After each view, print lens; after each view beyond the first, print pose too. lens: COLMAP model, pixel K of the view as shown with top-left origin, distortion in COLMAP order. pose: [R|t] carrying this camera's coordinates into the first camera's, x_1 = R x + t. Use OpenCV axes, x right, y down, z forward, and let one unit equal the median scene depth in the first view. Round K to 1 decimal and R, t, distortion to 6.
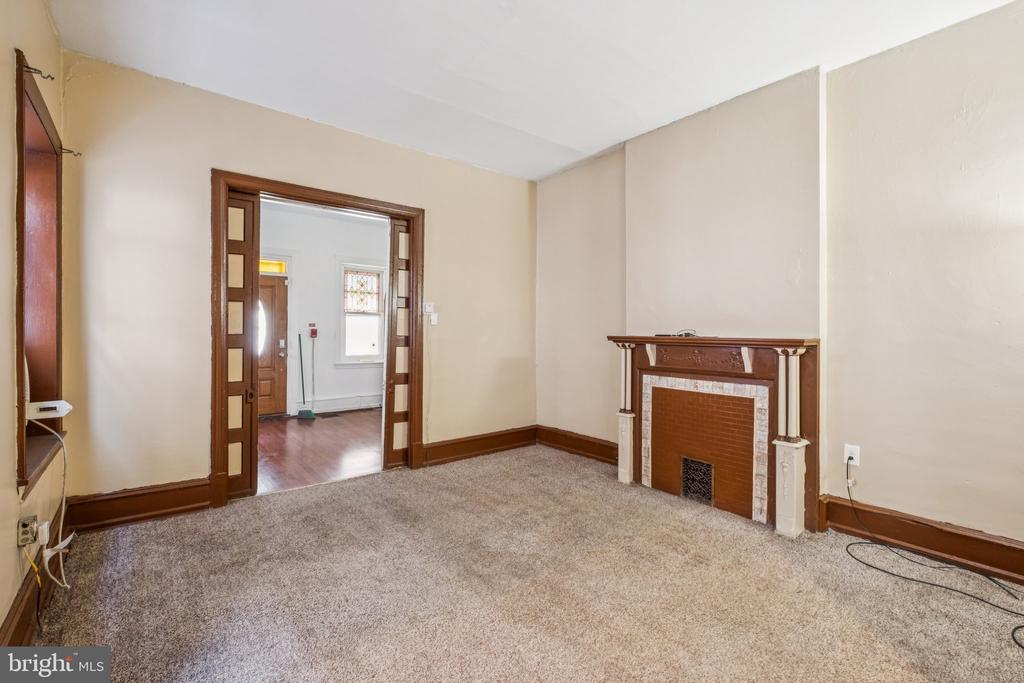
lens RADIAL K [[451.5, 0, 508.8], [0, 451.5, 334.6], [0, 0, 1]] dist [-0.000551, -0.000216]
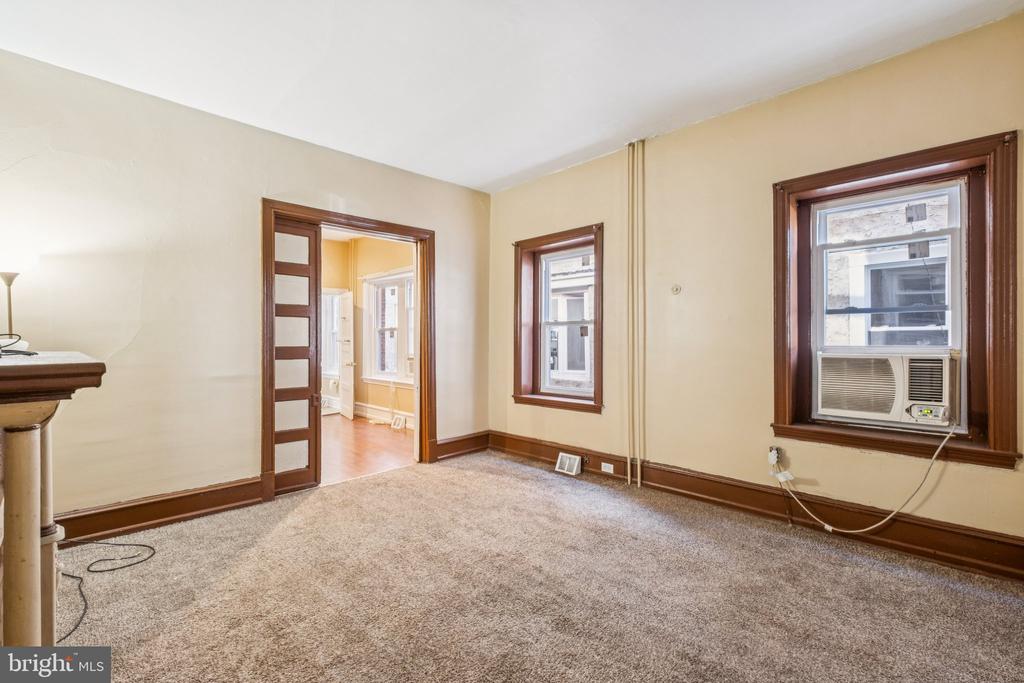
lens RADIAL K [[451.5, 0, 508.8], [0, 451.5, 334.6], [0, 0, 1]] dist [-0.000551, -0.000216]
pose [[-0.995120, -0.001909, -0.098653, 0.092498], [-0.001295, 0.999979, -0.006293, -0.011529], [0.098663, -0.006134, -0.995102, 1.737519]]
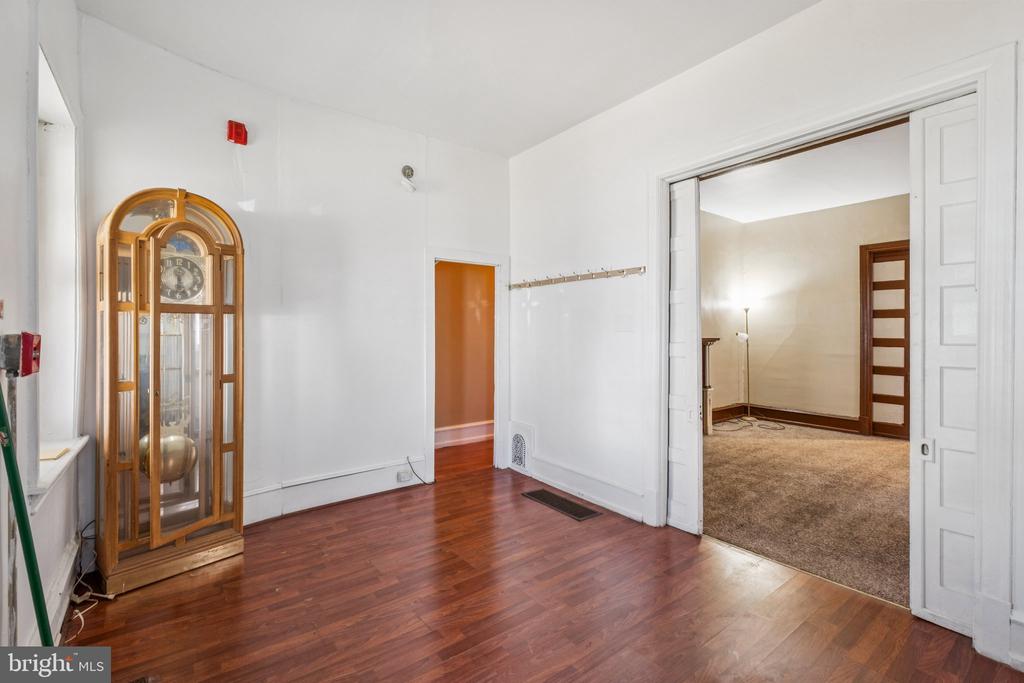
lens RADIAL K [[451.5, 0, 508.8], [0, 451.5, 334.6], [0, 0, 1]] dist [-0.000551, -0.000216]
pose [[0.023820, -0.006248, 0.999697, -1.497337], [0.003888, 0.999973, 0.006157, -0.020142], [-0.999709, 0.003741, 0.023844, 1.956195]]
